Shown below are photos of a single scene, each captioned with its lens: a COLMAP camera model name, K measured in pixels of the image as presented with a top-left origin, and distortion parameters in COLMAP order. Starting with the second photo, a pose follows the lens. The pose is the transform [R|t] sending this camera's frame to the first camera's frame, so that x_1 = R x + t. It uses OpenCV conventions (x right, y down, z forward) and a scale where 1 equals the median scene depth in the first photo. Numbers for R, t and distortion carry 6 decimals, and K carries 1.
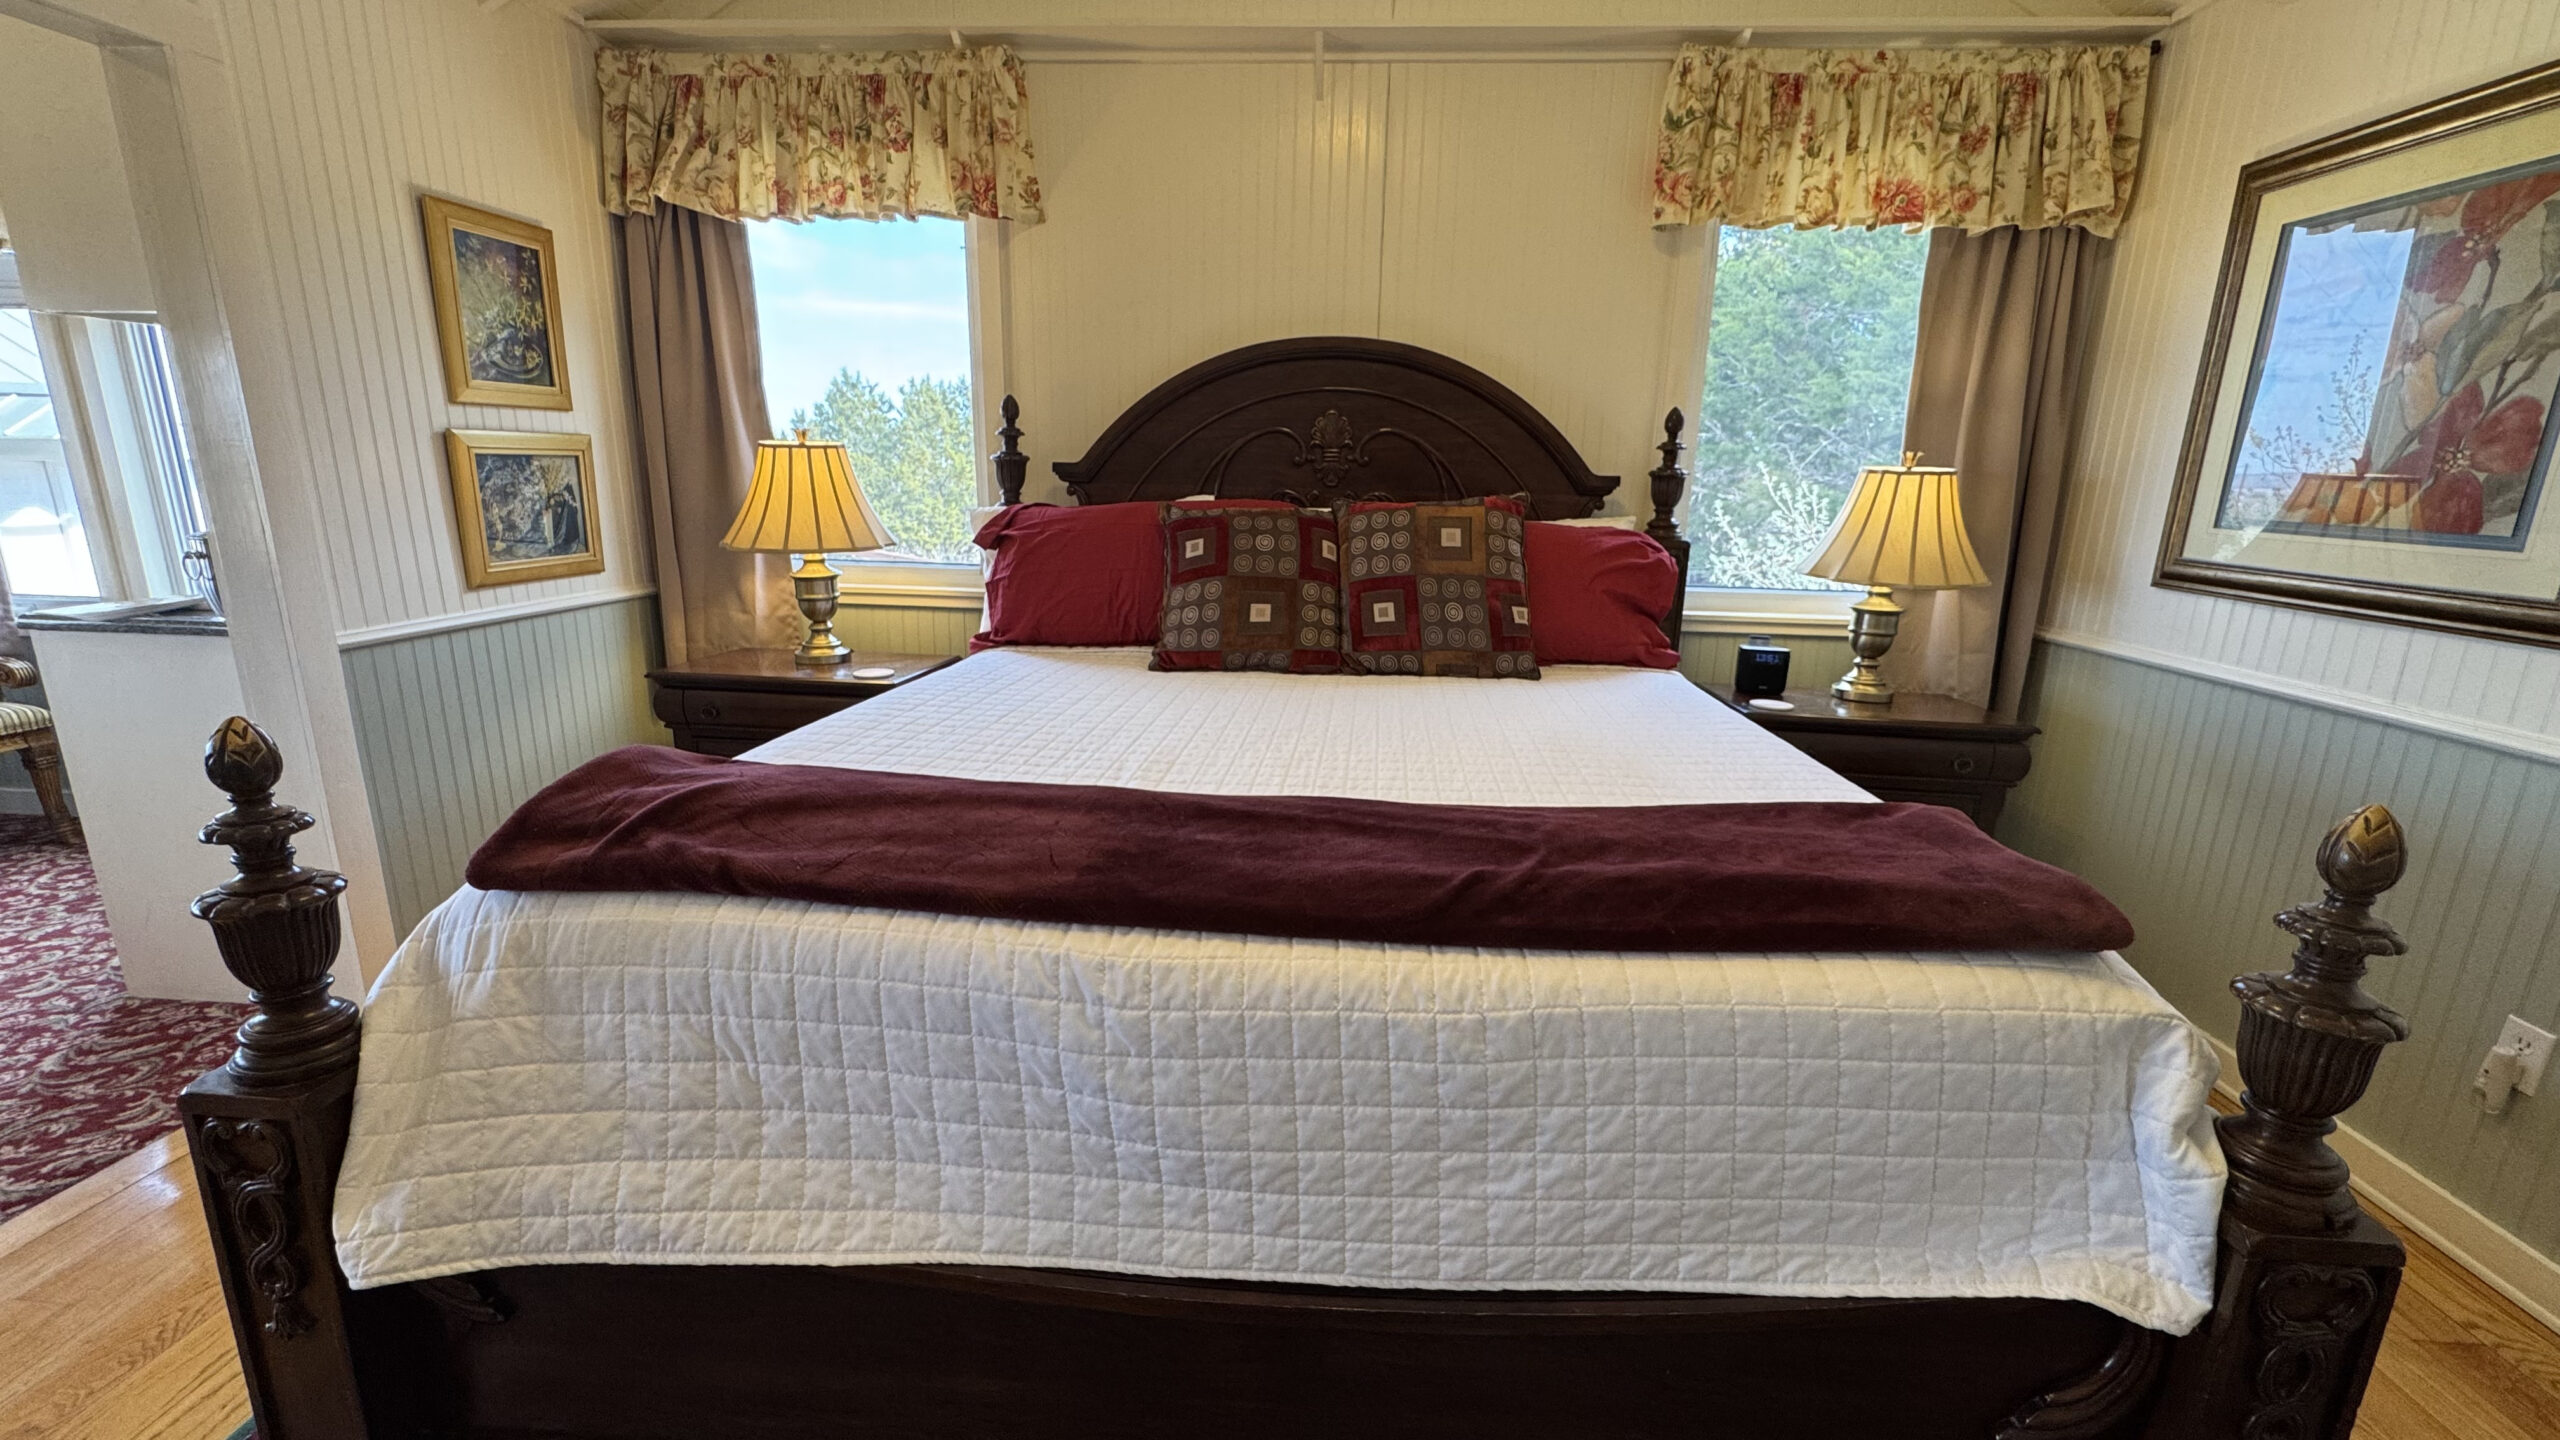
lens RADIAL K [[1023.3, 0, 1282.4], [0, 1023.3, 720.6], [0, 0, 1]] dist [-0.003528, 0.000356]
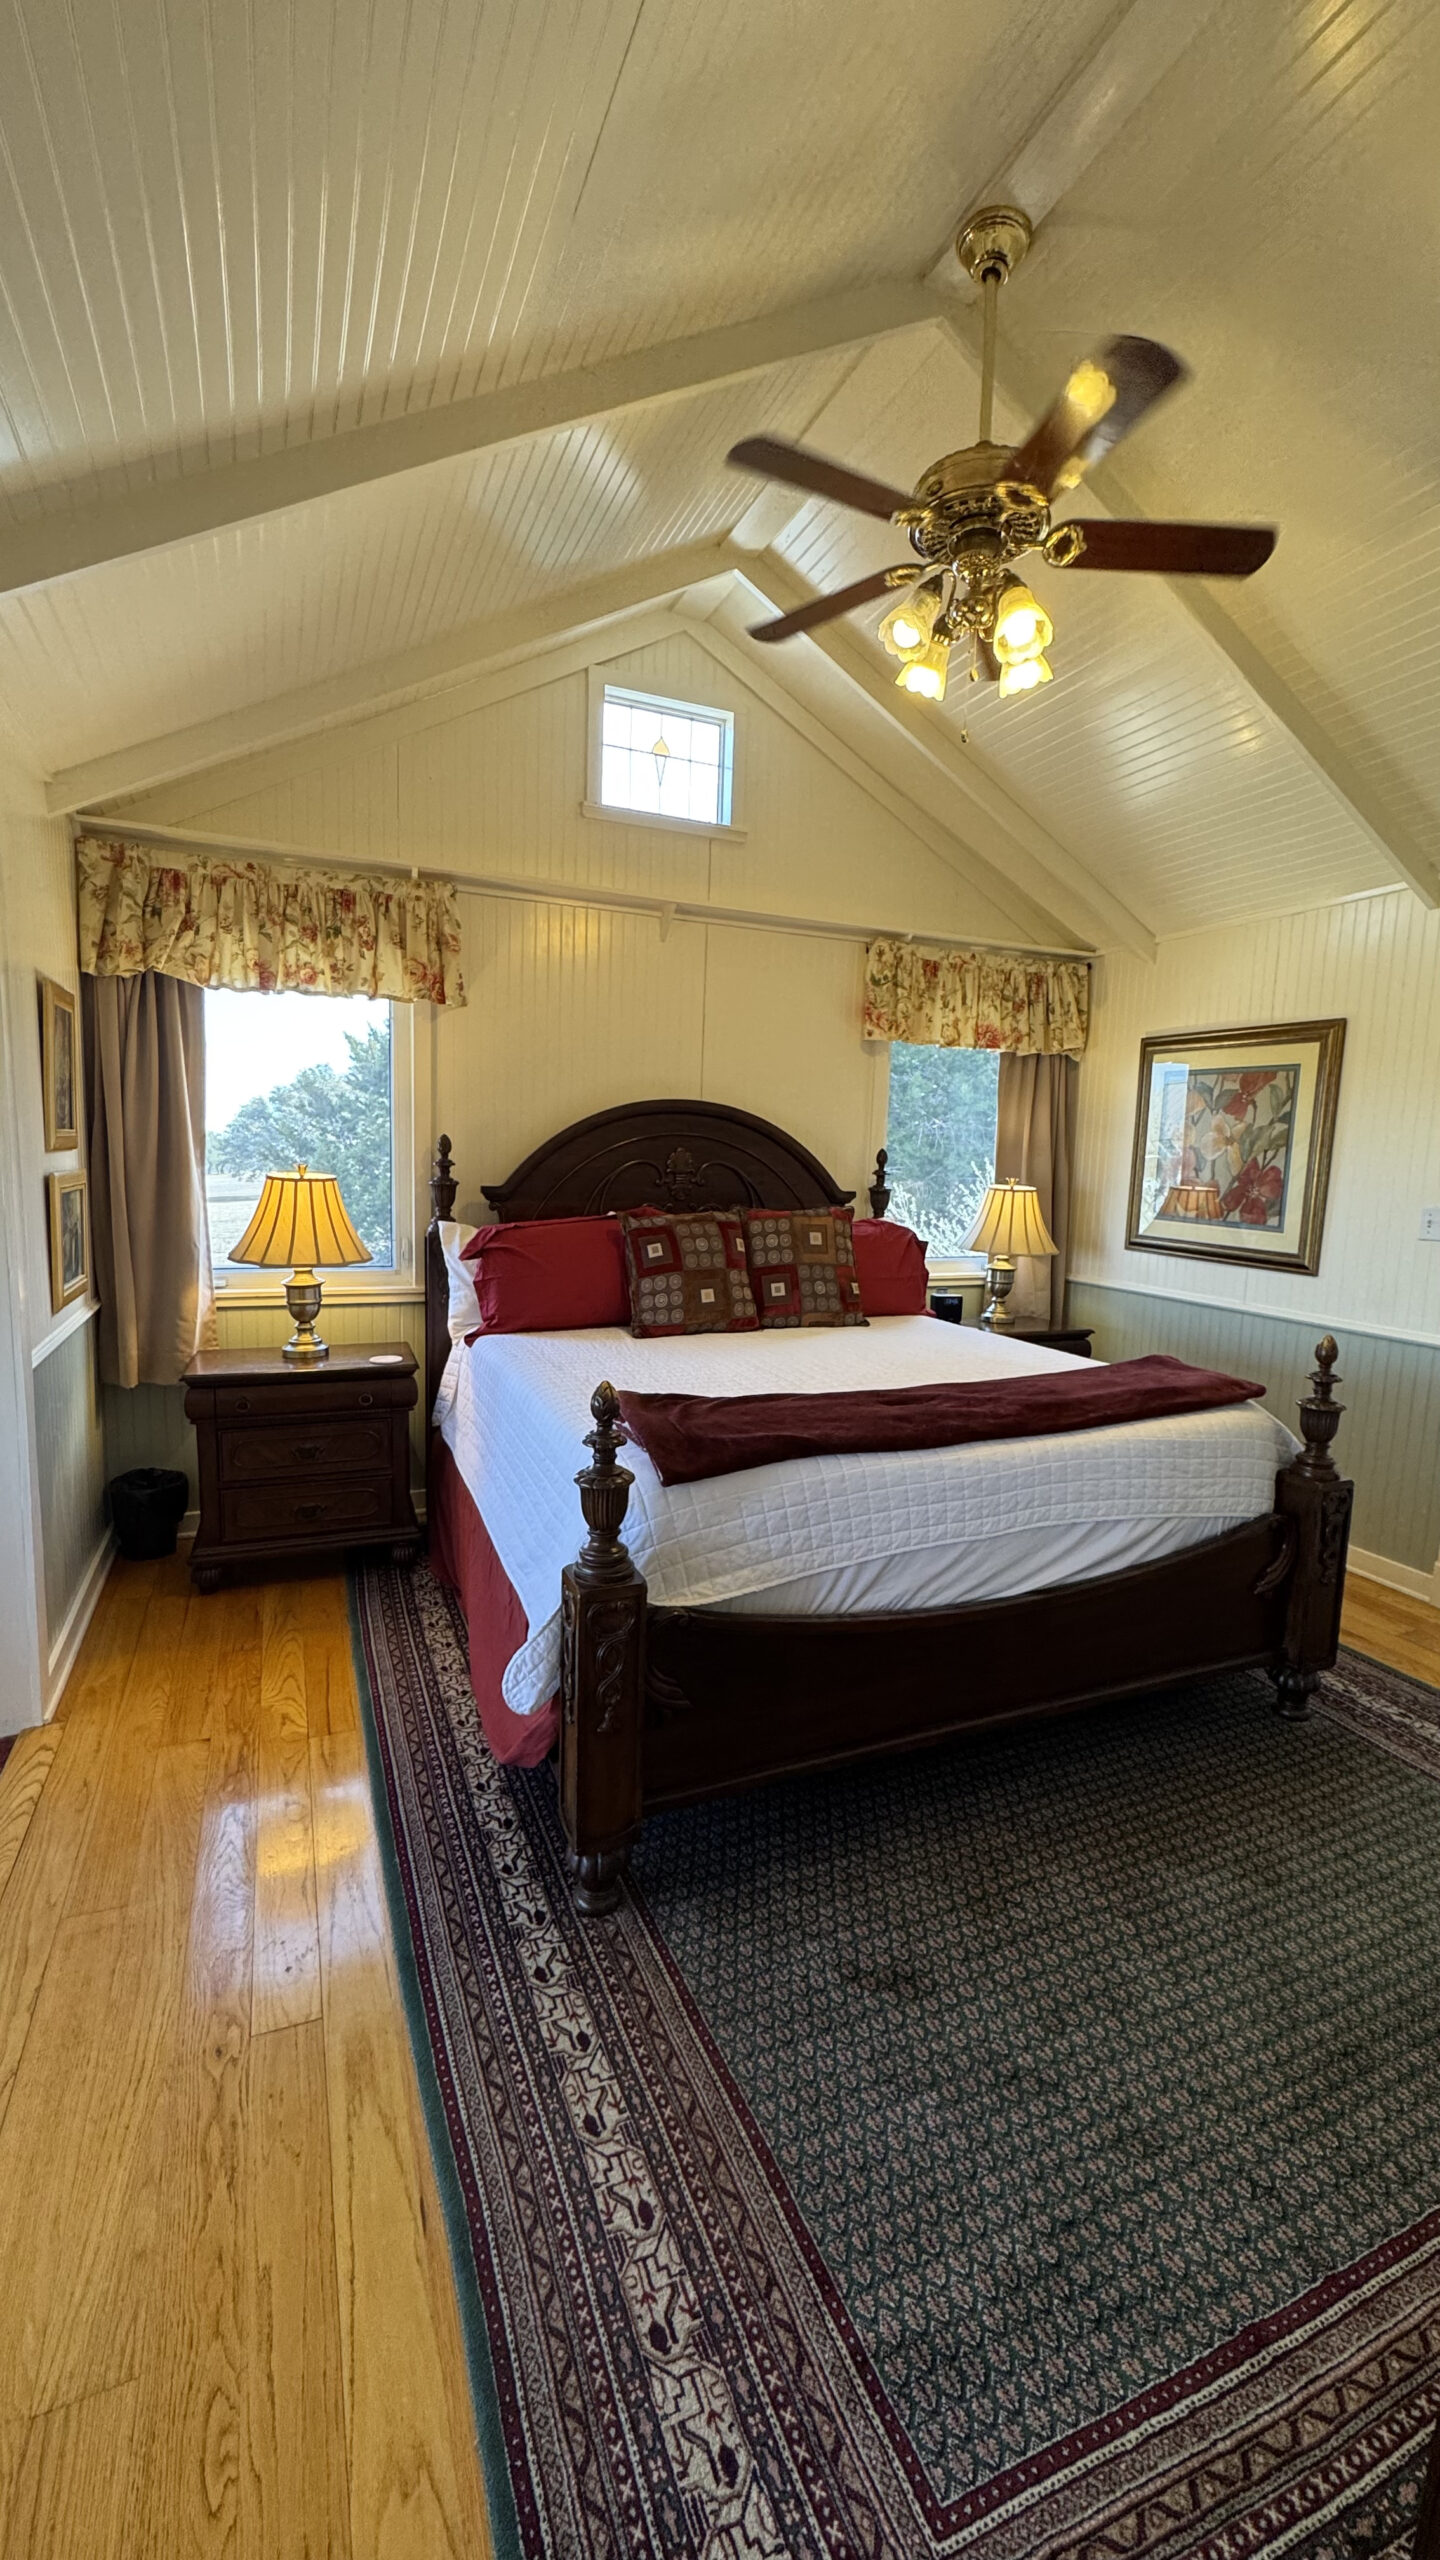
lens RADIAL K [[1023.3, 0, 722.1], [0, 1023.3, 1278.1], [0, 0, 1]] dist [-0.003528, 0.000356]
pose [[0.888635, -0.053330, 0.455503, -0.618523], [0.099630, 0.991945, -0.078230, -0.007729], [-0.447662, 0.114900, 0.886790, -0.297222]]
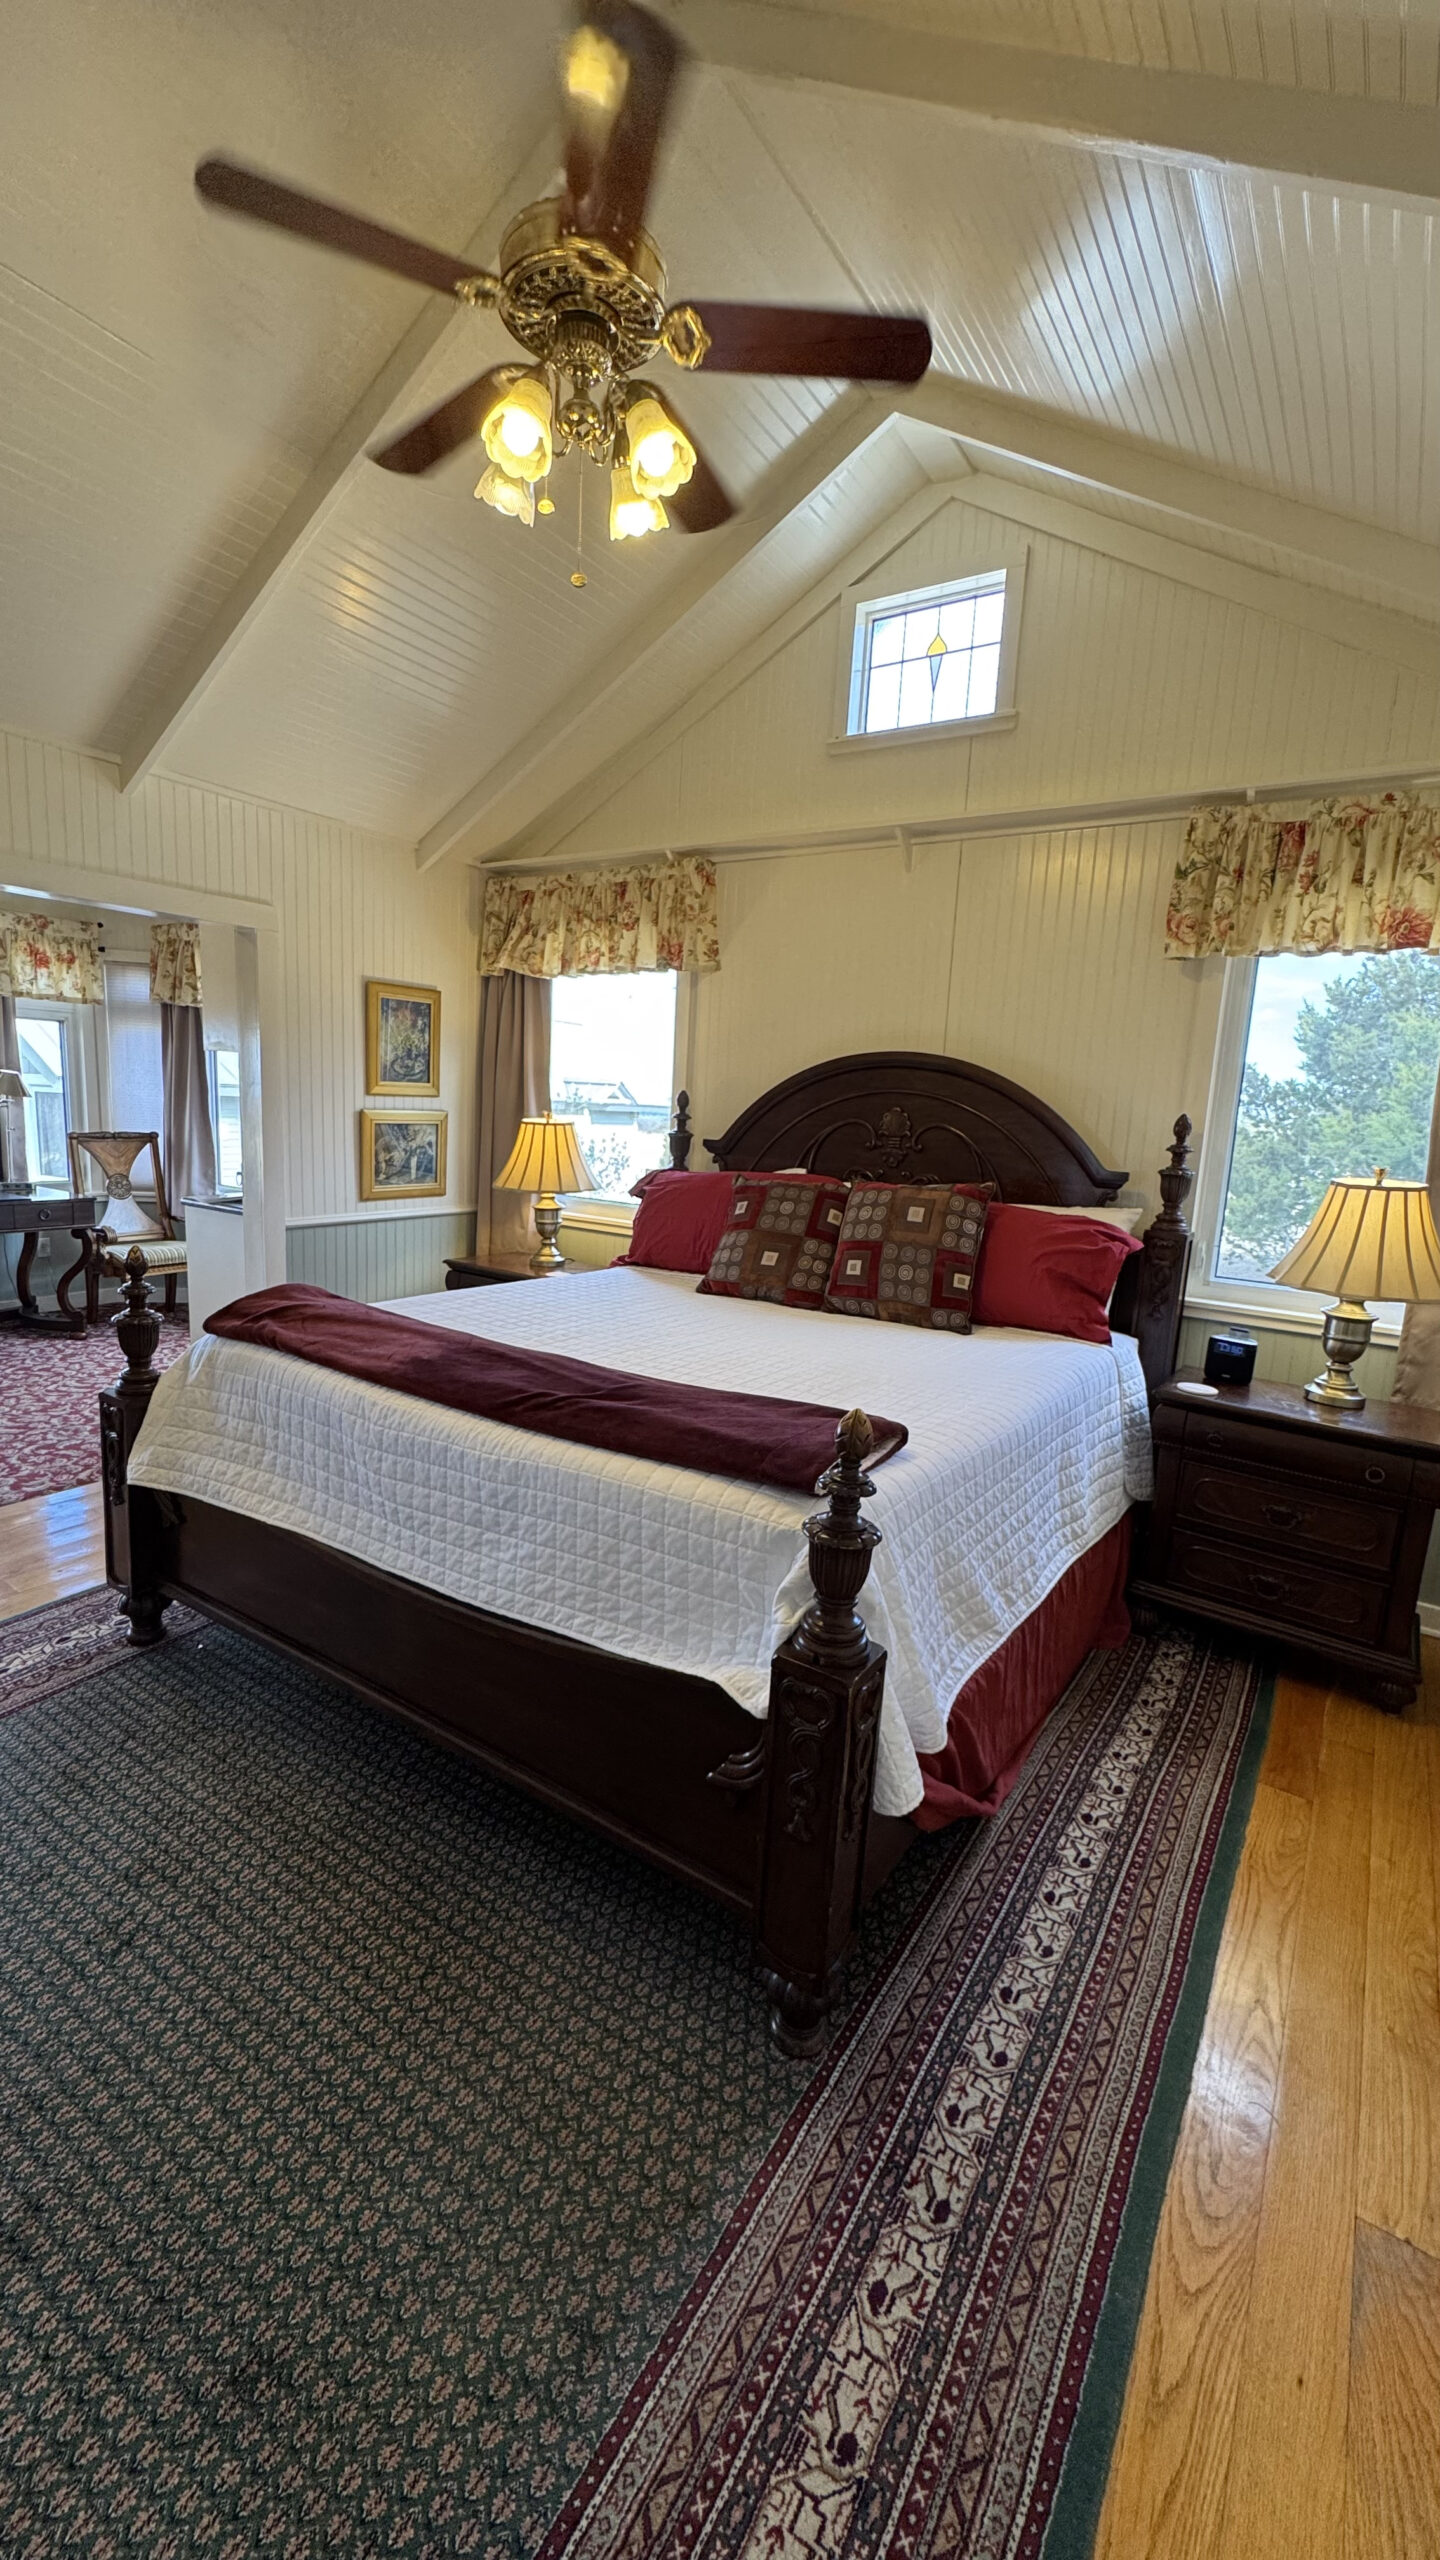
lens RADIAL K [[1023.3, 0, 722.4], [0, 1023.3, 1282.1], [0, 0, 1]] dist [-0.003528, 0.000356]
pose [[0.871641, 0.107838, -0.478135, 0.537971], [-0.146780, 0.988158, -0.044714, -0.005197], [0.467651, 0.109155, 0.877147, -0.196324]]
